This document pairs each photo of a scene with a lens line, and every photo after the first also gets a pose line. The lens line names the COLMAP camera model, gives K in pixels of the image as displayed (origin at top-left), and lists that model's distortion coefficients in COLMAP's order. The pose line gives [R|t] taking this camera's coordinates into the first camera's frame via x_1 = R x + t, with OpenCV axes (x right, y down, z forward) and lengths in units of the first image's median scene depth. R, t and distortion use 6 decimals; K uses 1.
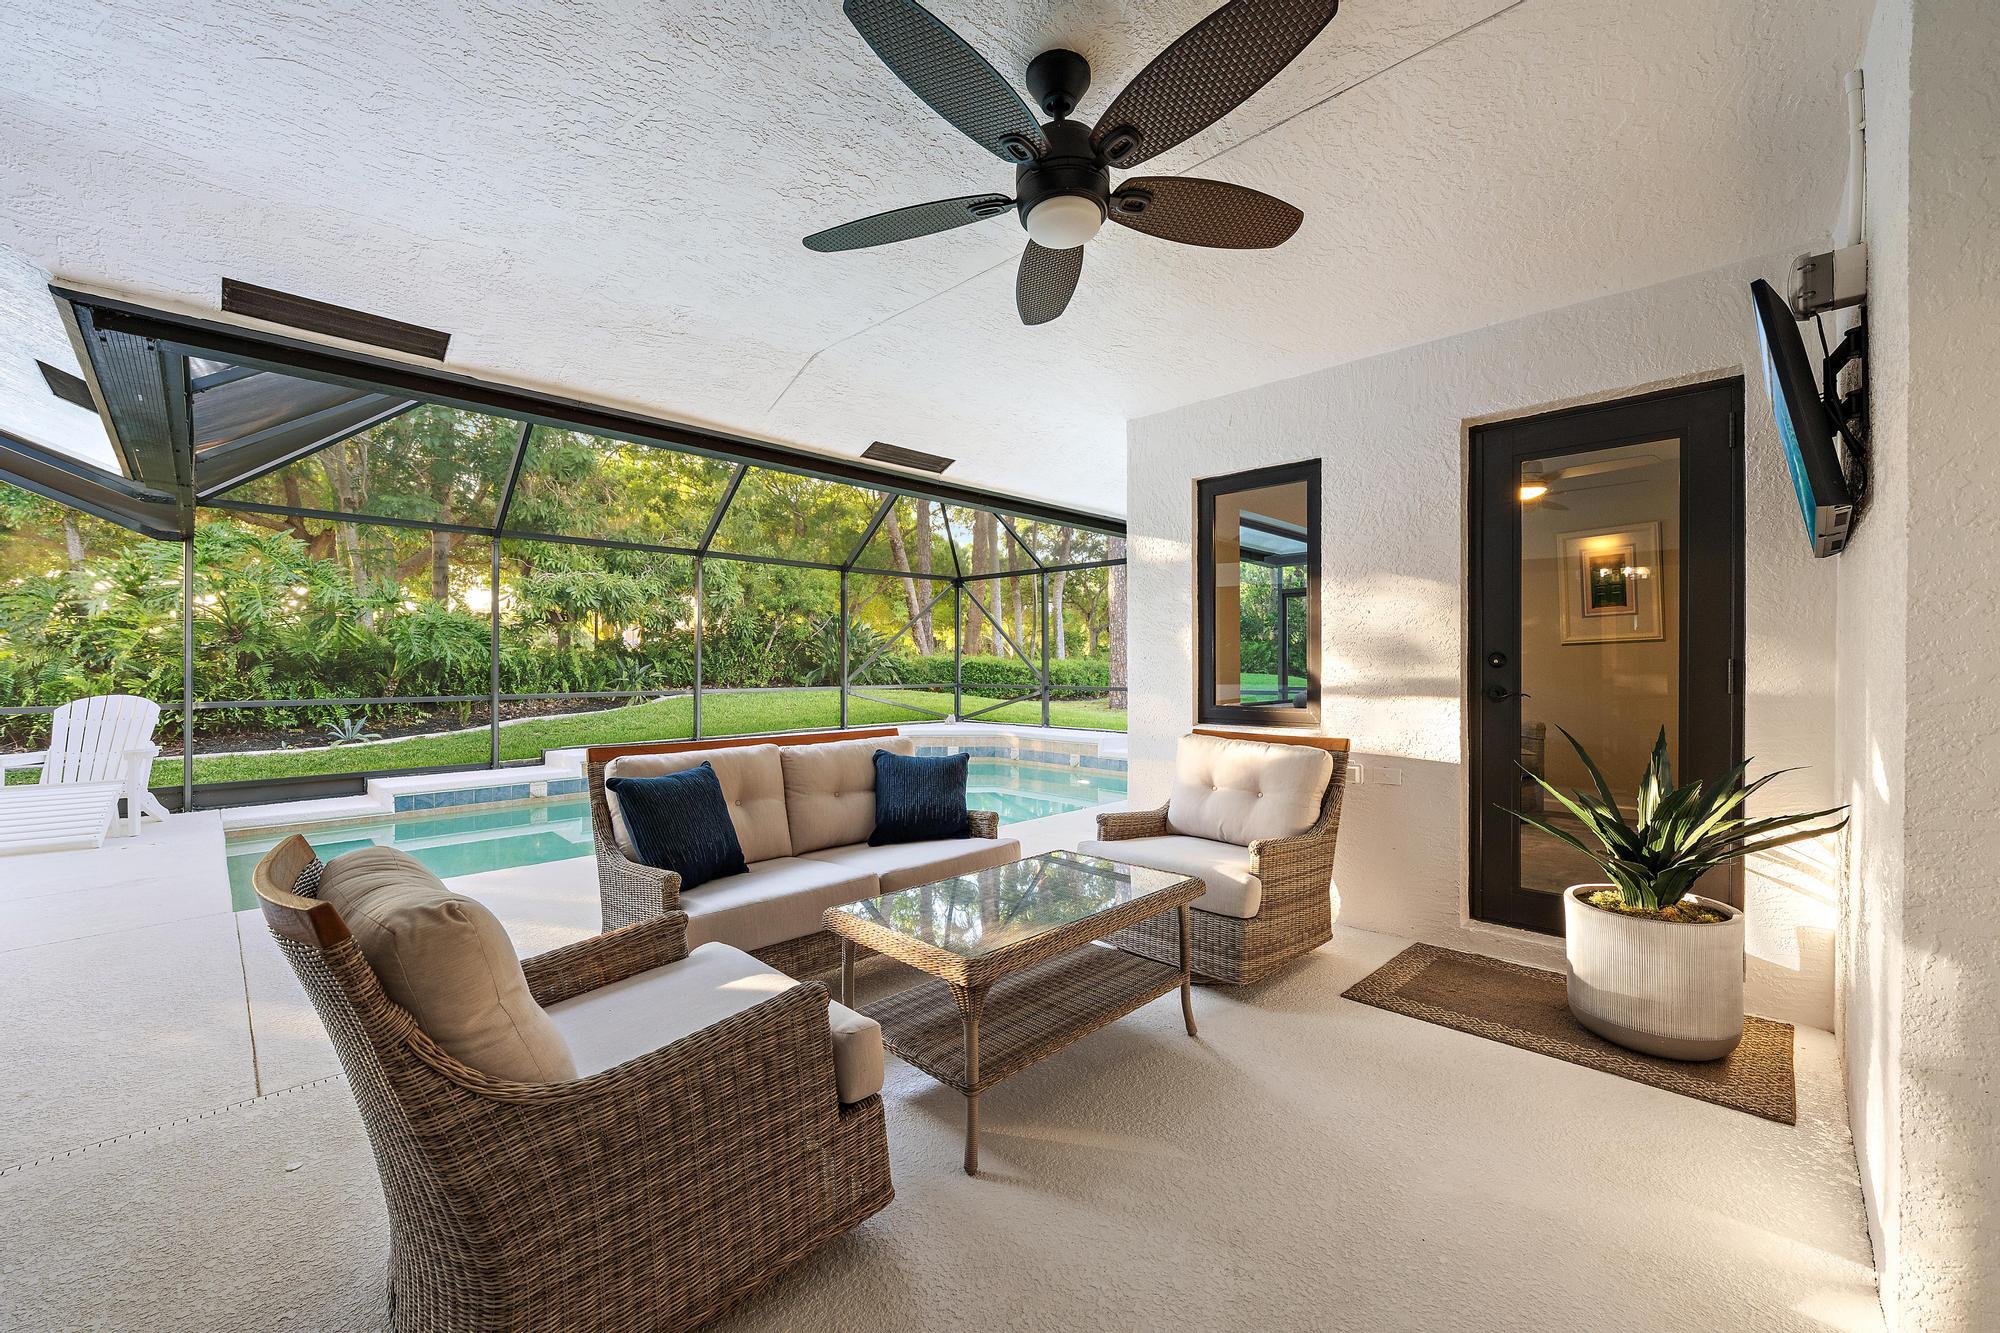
lens RADIAL K [[786.9, 0, 1000.9], [0, 786.9, 683.4], [0, 0, 1]] dist [0.003045, -0.000089]
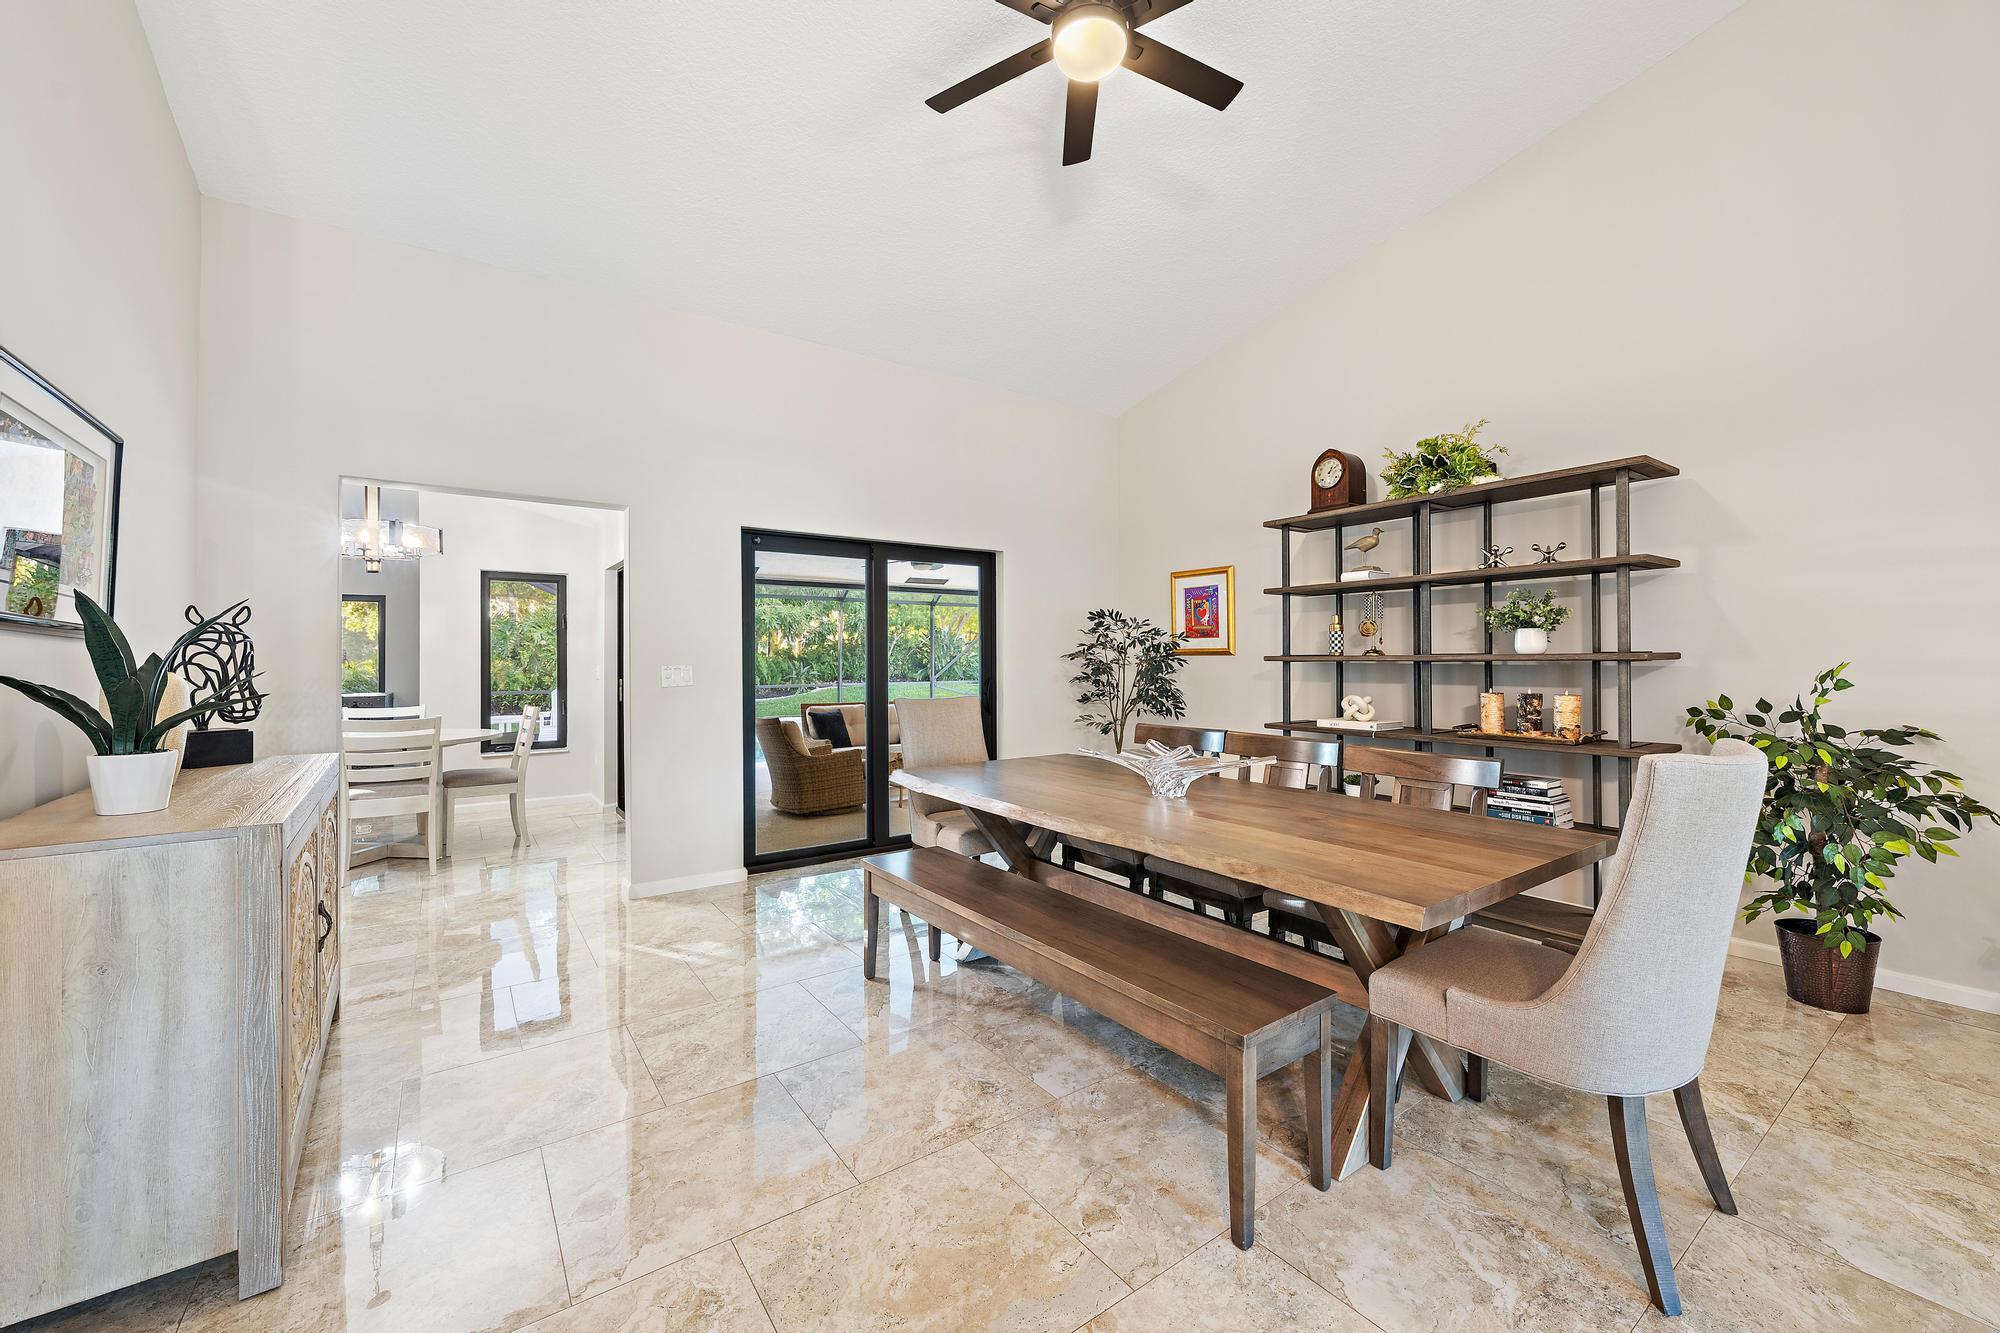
lens RADIAL K [[786.9, 0, 1009.7], [0, 786.9, 656.5], [0, 0, 1]] dist [0.003045, -0.000089]
pose [[0.987163, -0.002711, -0.159694, 0.154445], [-0.001578, 0.999642, -0.026723, -0.002902], [0.159709, 0.026632, 0.986805, -0.384312]]
